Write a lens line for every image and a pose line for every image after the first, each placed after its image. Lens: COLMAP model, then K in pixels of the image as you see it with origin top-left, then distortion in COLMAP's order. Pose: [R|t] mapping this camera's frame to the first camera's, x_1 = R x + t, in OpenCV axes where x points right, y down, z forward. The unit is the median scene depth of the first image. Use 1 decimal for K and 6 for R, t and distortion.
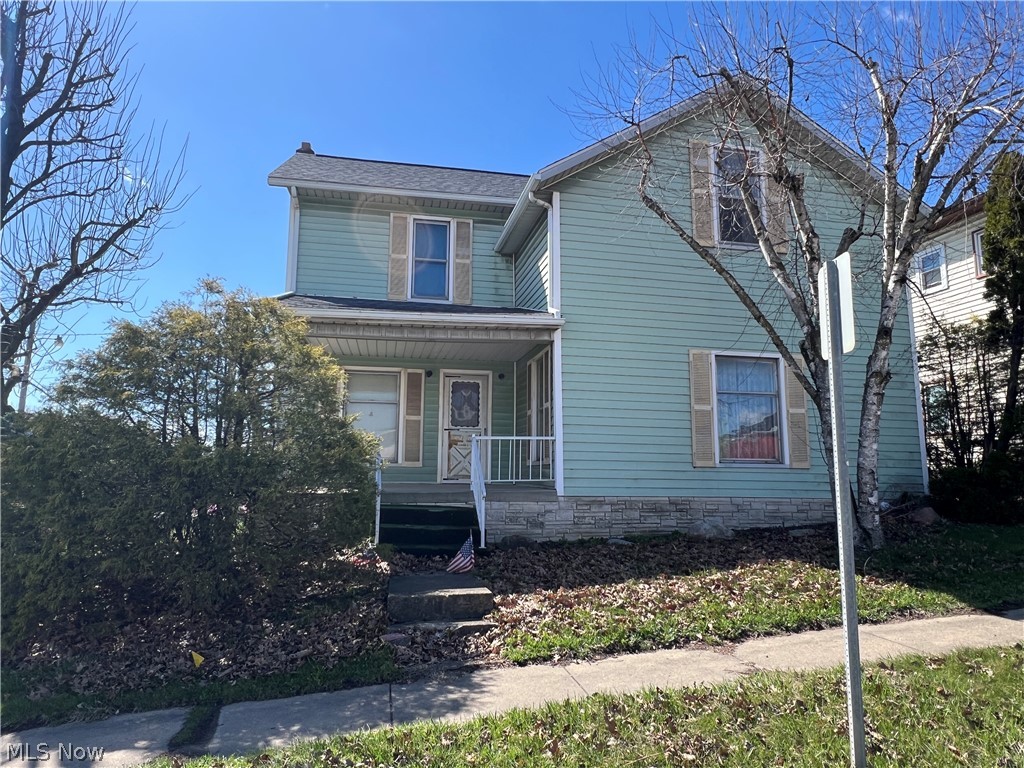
lens RADIAL K [[660.0, 0, 508.3], [0, 660.0, 381.1], [0, 0, 1]] dist [0.002796, -0.002476]
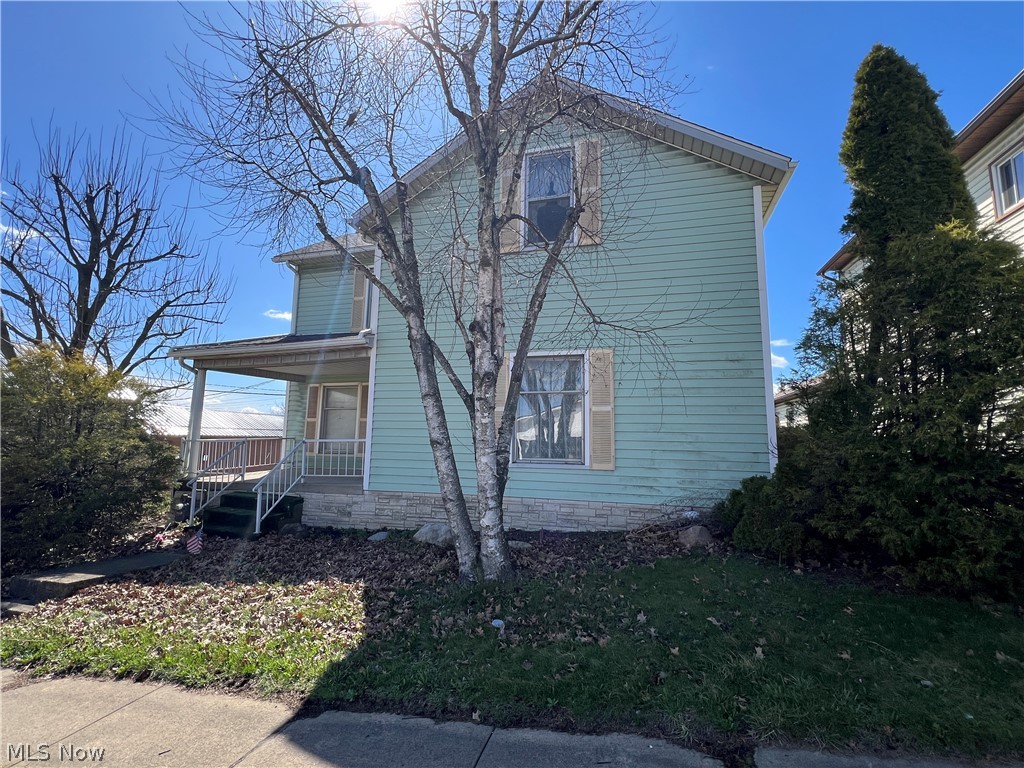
lens RADIAL K [[470.3, 0, 507.8], [0, 470.3, 382.5], [0, 0, 1]] dist [0.000552, -0.000856]
pose [[0.890017, -0.055333, -0.452557, 0.647371], [0.060426, 0.998168, -0.003207, 0.001514], [0.451906, -0.024492, 0.891730, 0.351288]]
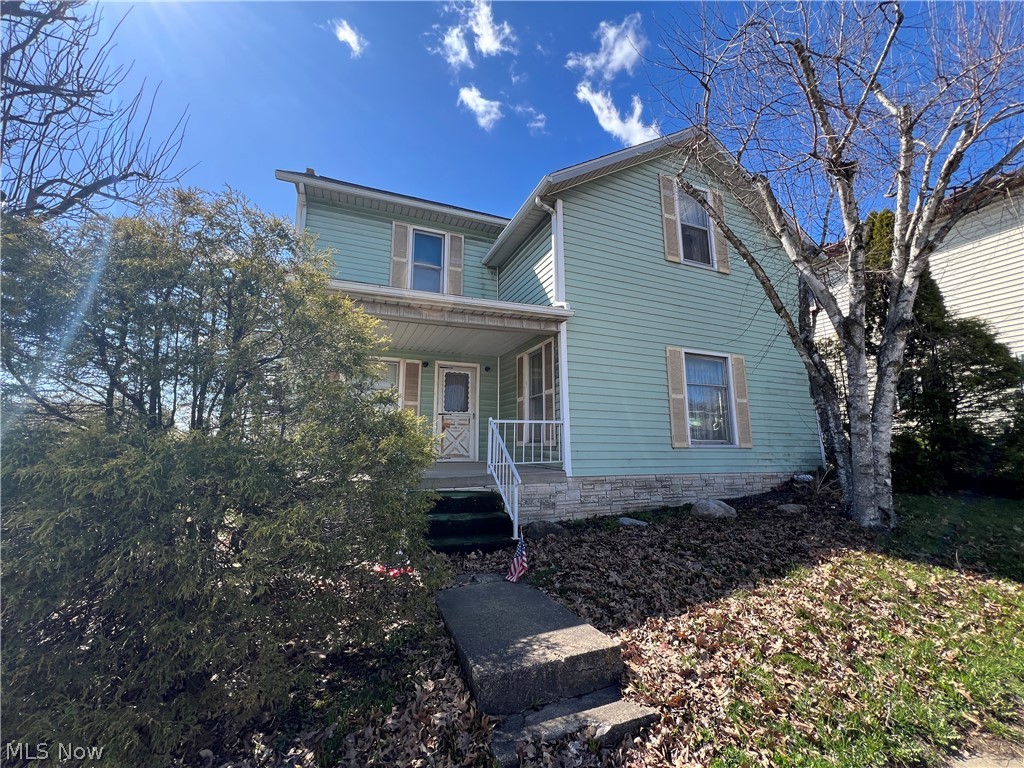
lens RADIAL K [[409.7, 0, 511.2], [0, 409.7, 381.3], [0, 0, 1]] dist [-0.000547, -0.000197]
pose [[0.981851, 0.023825, 0.188154, -0.130418], [-0.021263, 0.999652, -0.015624, 0.031055], [-0.188460, 0.011340, 0.982015, 0.347021]]
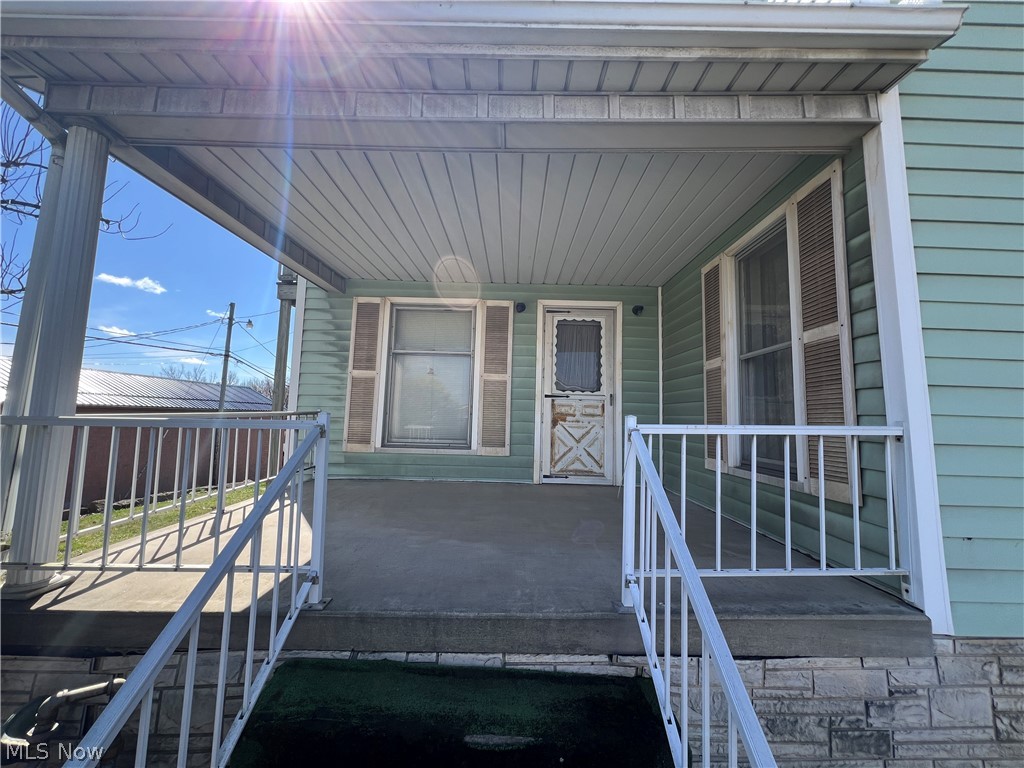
lens RADIAL K [[409.7, 0, 510.2], [0, 409.7, 381.6], [0, 0, 1]] dist [-0.000547, -0.000197]
pose [[0.980859, -0.000471, -0.194721, -0.065074], [0.009145, 0.999005, 0.043650, 0.051385], [0.194507, -0.044595, 0.979887, 0.744547]]
